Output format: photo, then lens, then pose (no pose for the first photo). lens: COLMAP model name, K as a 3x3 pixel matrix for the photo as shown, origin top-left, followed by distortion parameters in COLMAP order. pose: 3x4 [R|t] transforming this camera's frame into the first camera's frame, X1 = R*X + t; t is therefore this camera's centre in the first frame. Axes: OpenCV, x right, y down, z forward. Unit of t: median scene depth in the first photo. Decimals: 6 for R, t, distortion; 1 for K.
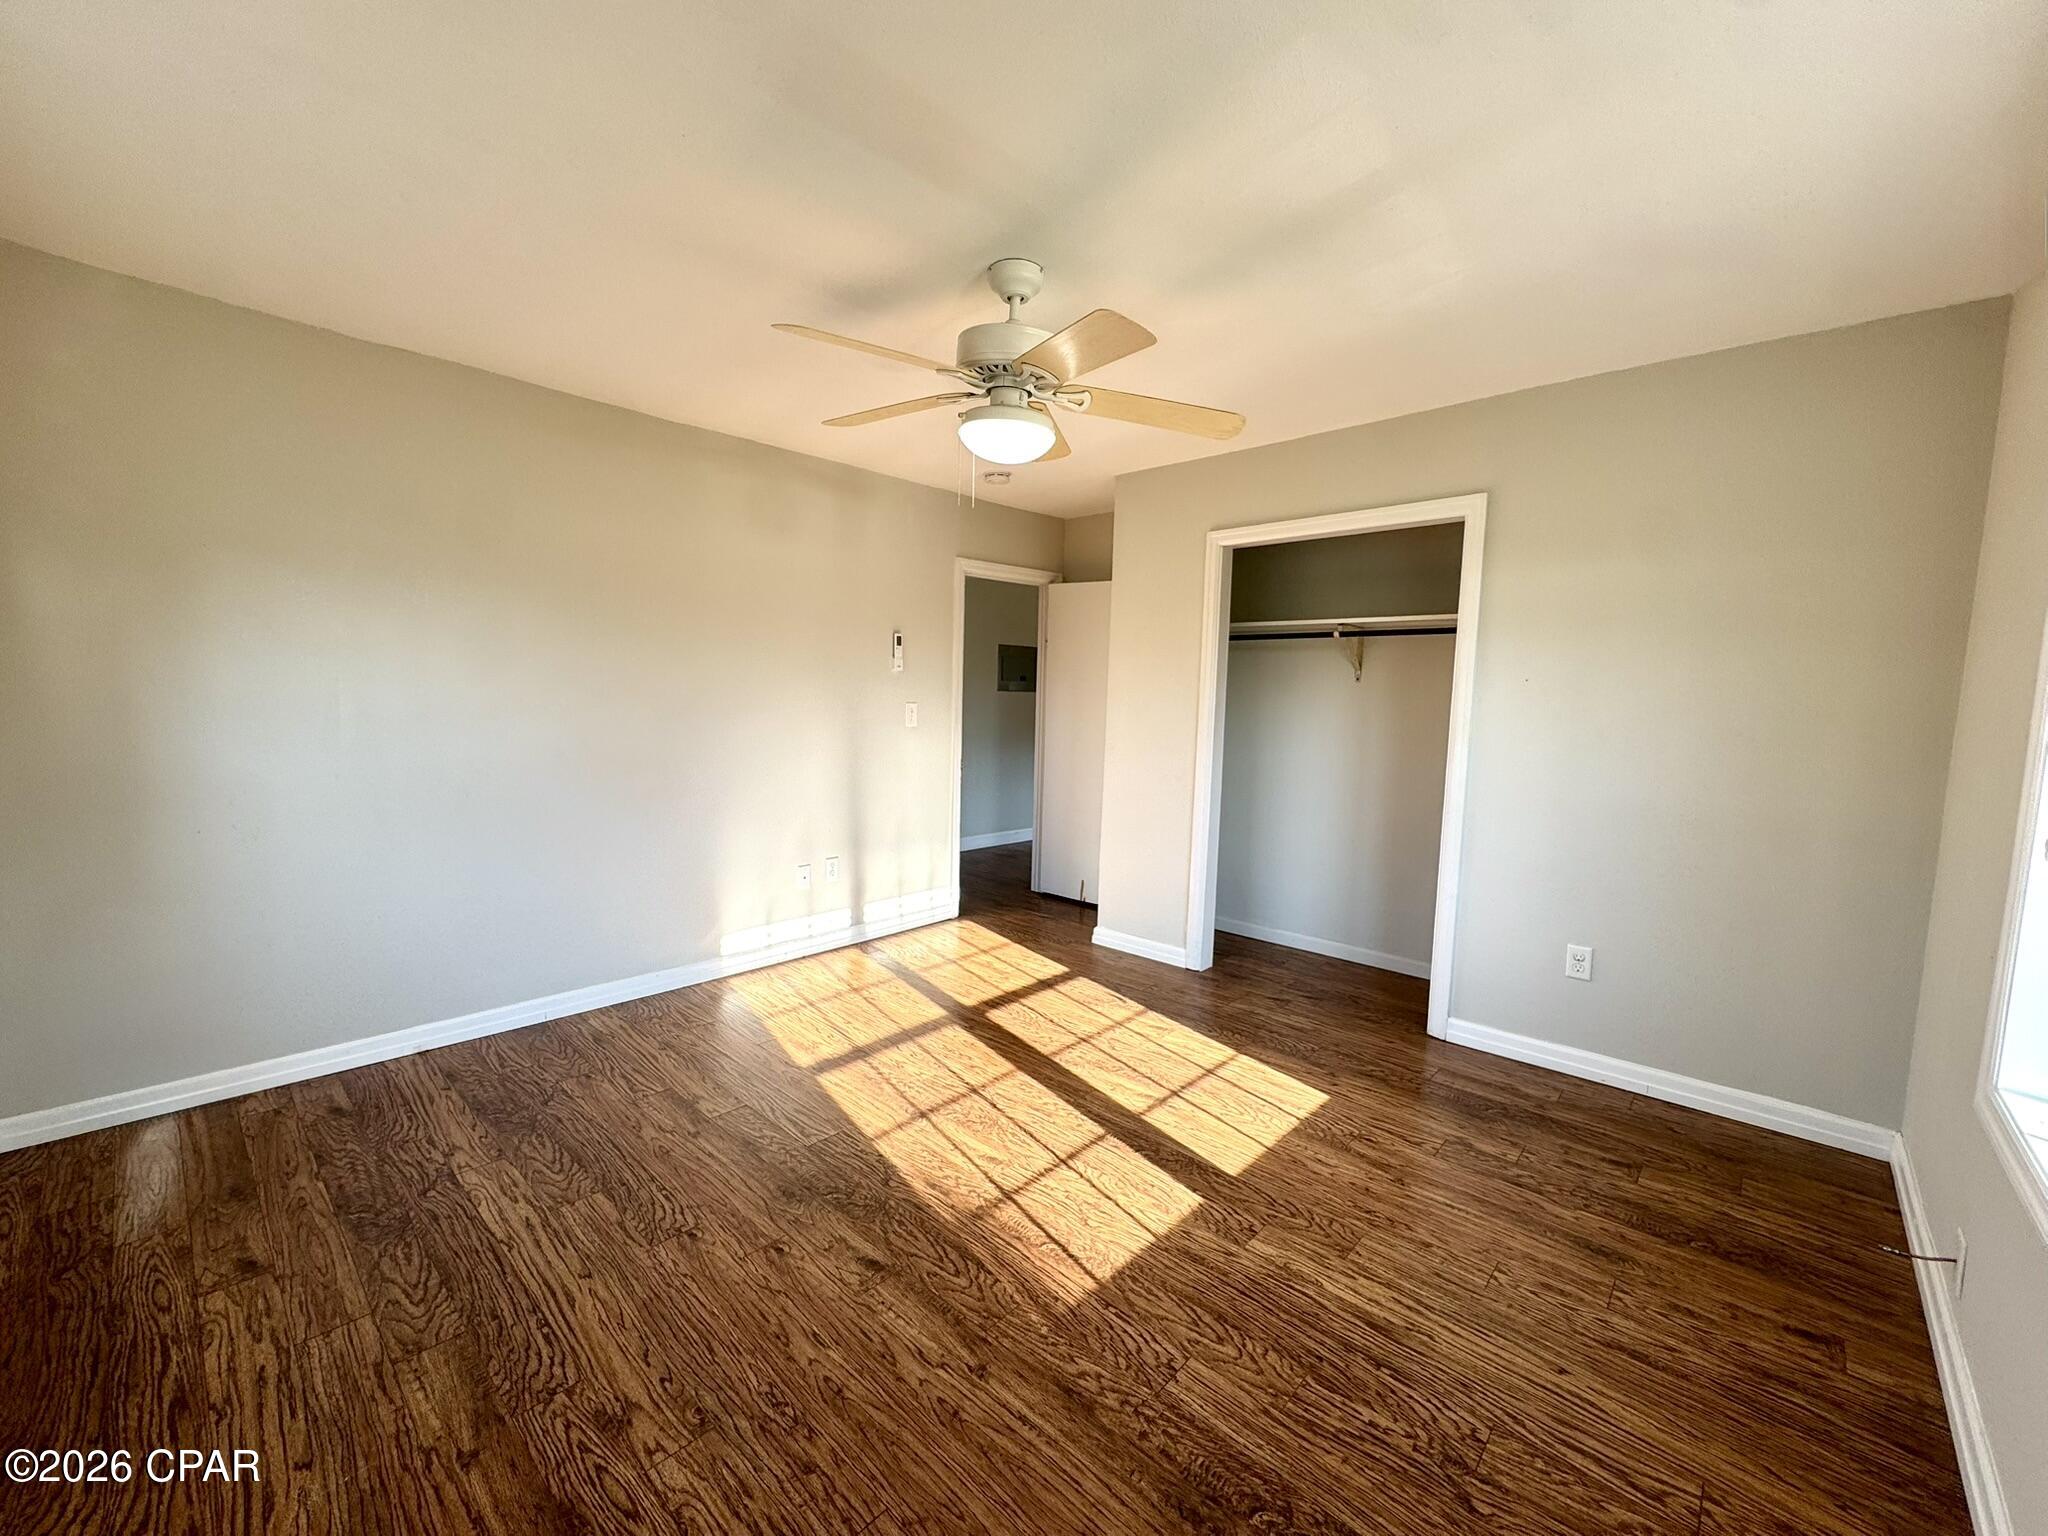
lens RADIAL K [[812.8, 0, 1025.5], [0, 812.8, 769.8], [0, 0, 1]] dist [-0.002208, -0.000029]
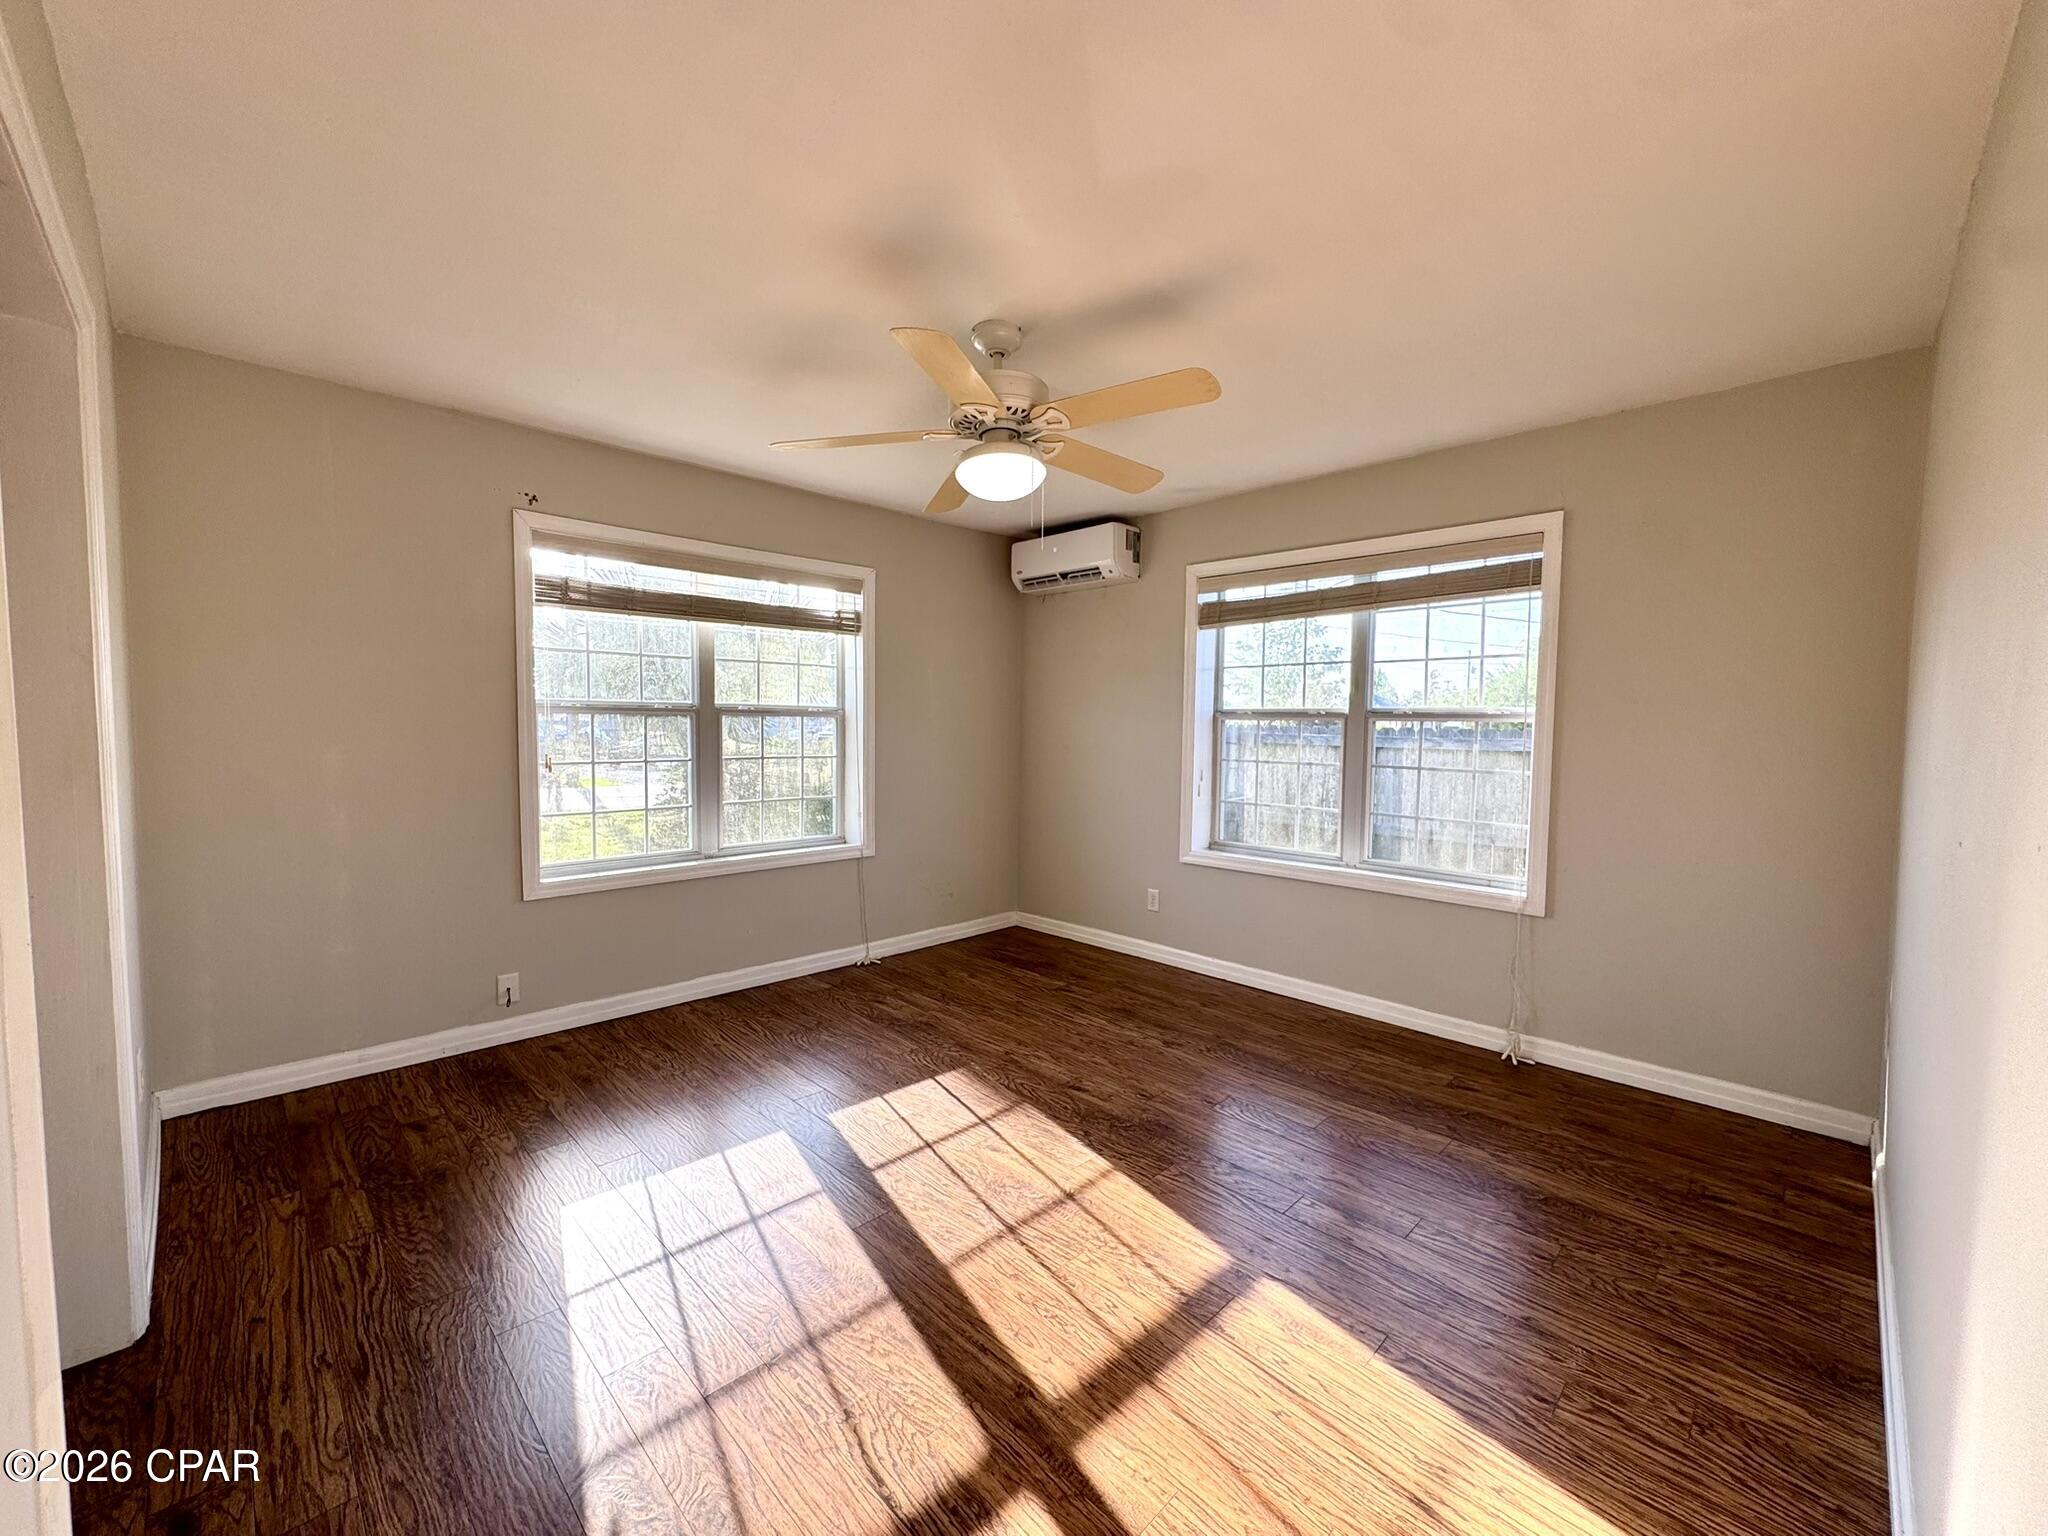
lens RADIAL K [[824.4, 0, 1015.6], [0, 824.4, 765.0], [0, 0, 1]] dist [-0.002854, -0.000209]
pose [[-0.997961, -0.037278, 0.051806, -0.105538], [-0.029056, 0.988066, 0.151264, -0.185676], [-0.056827, 0.149451, -0.987135, 2.001094]]
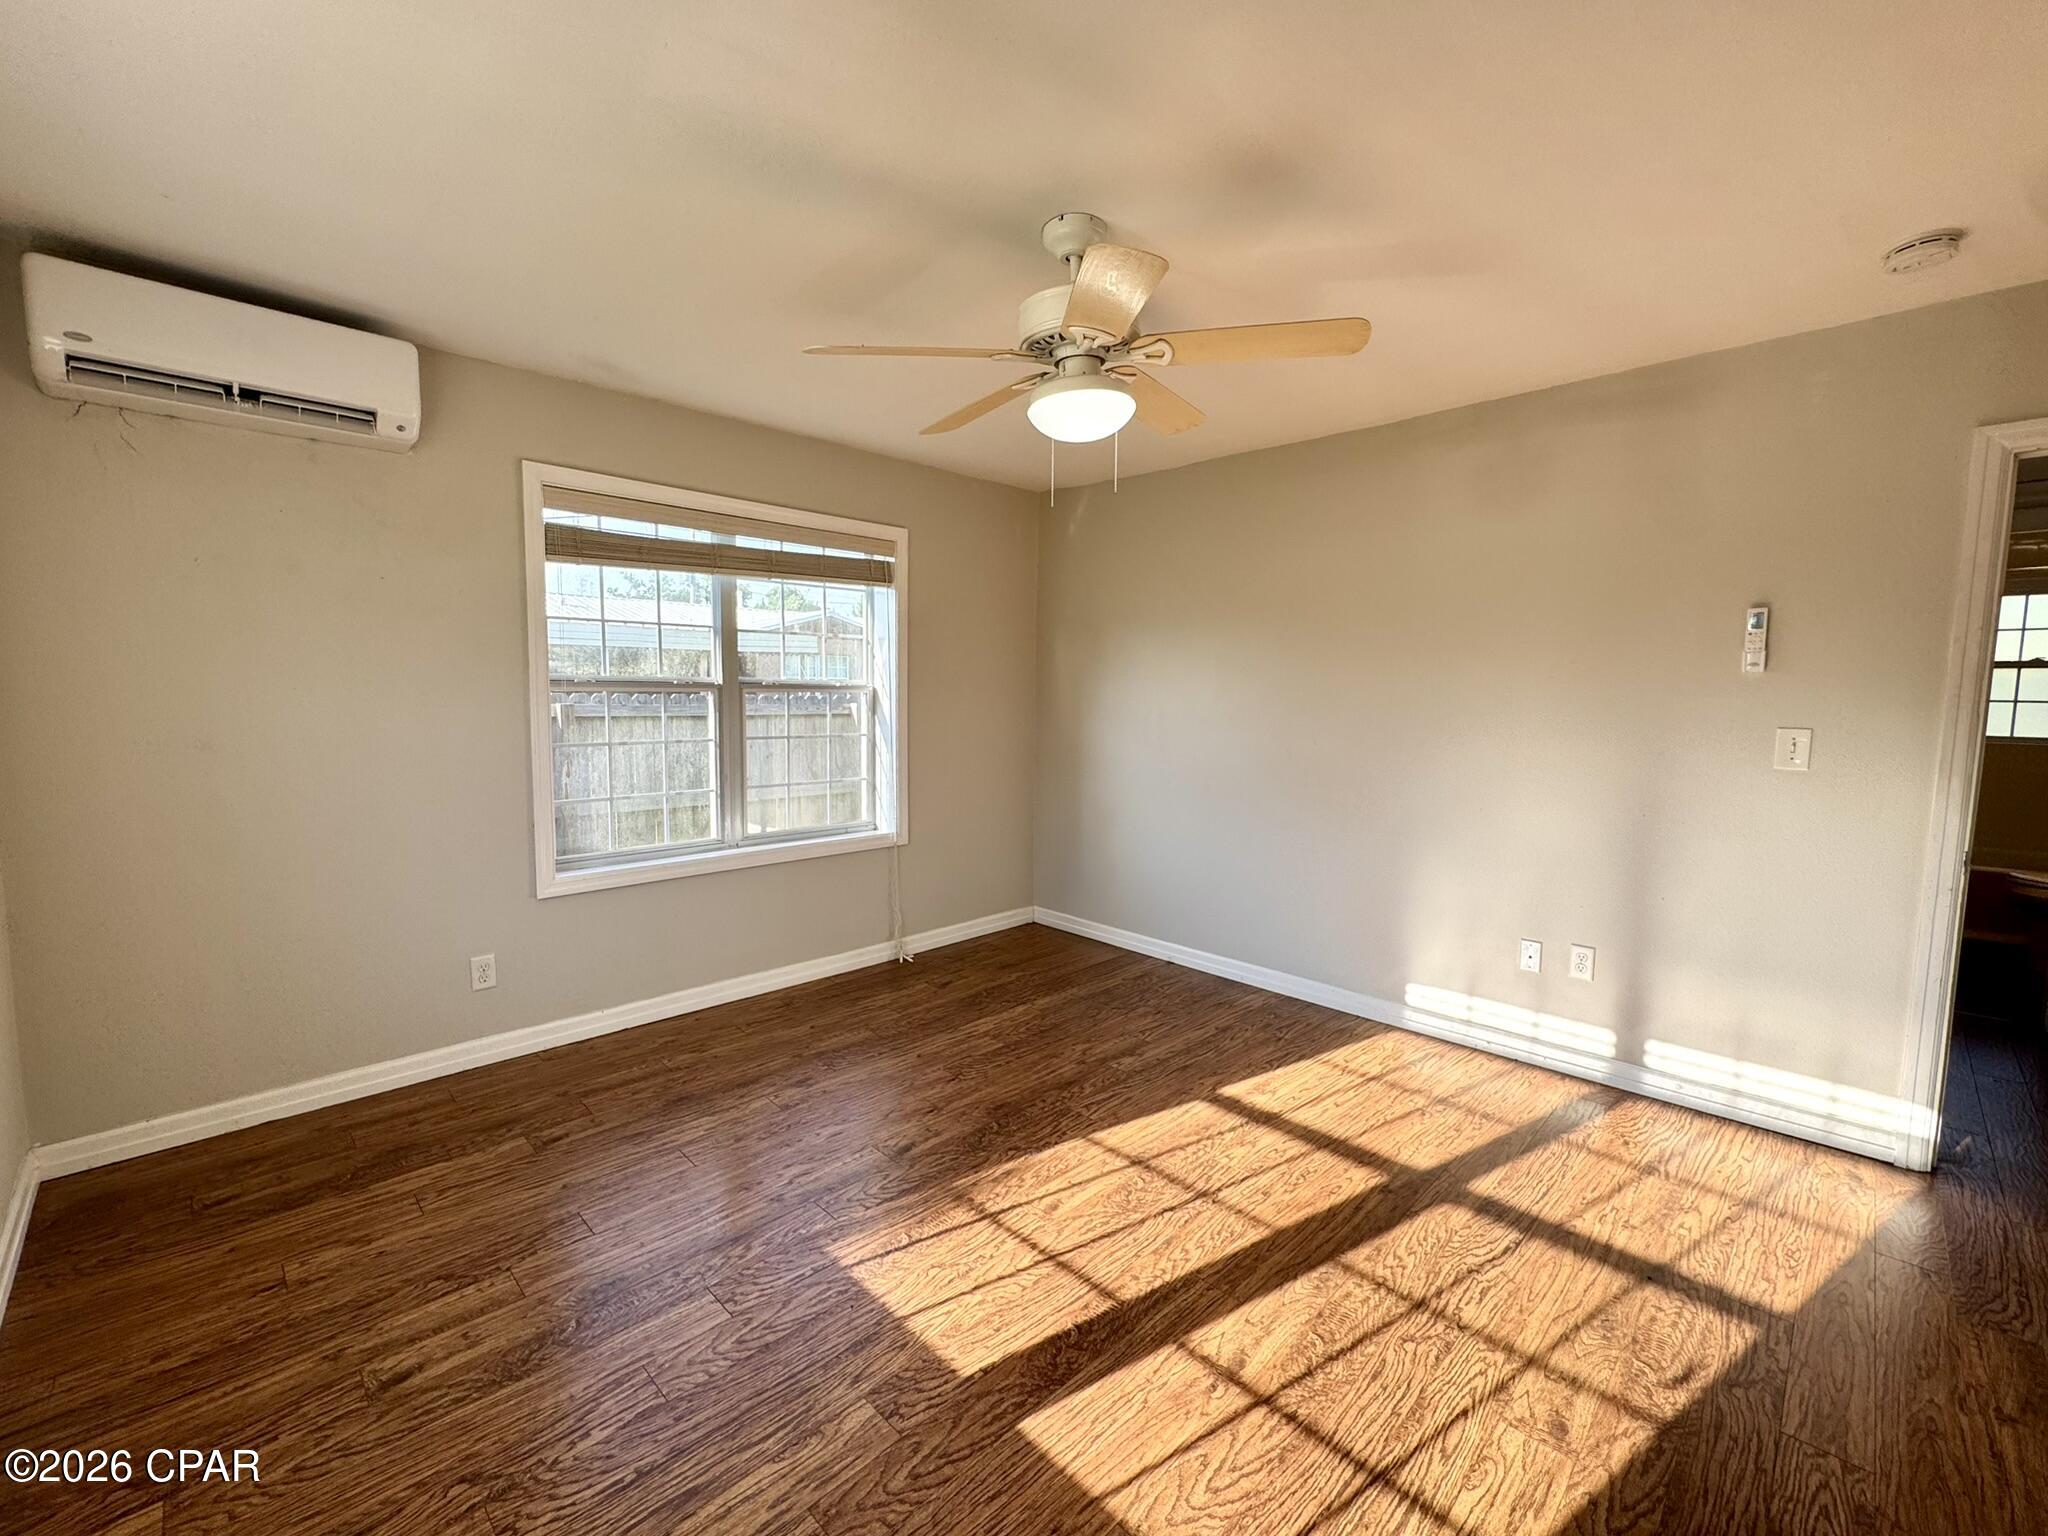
lens RADIAL K [[856.9, 0, 1033.9], [0, 856.9, 772.6], [0, 0, 1]] dist [-0.003320, -0.000348]
pose [[-0.035708, 0.069378, -0.996951, 0.889770], [-0.108971, 0.991369, 0.072893, -0.073455], [0.993403, 0.111241, -0.027839, 0.954464]]
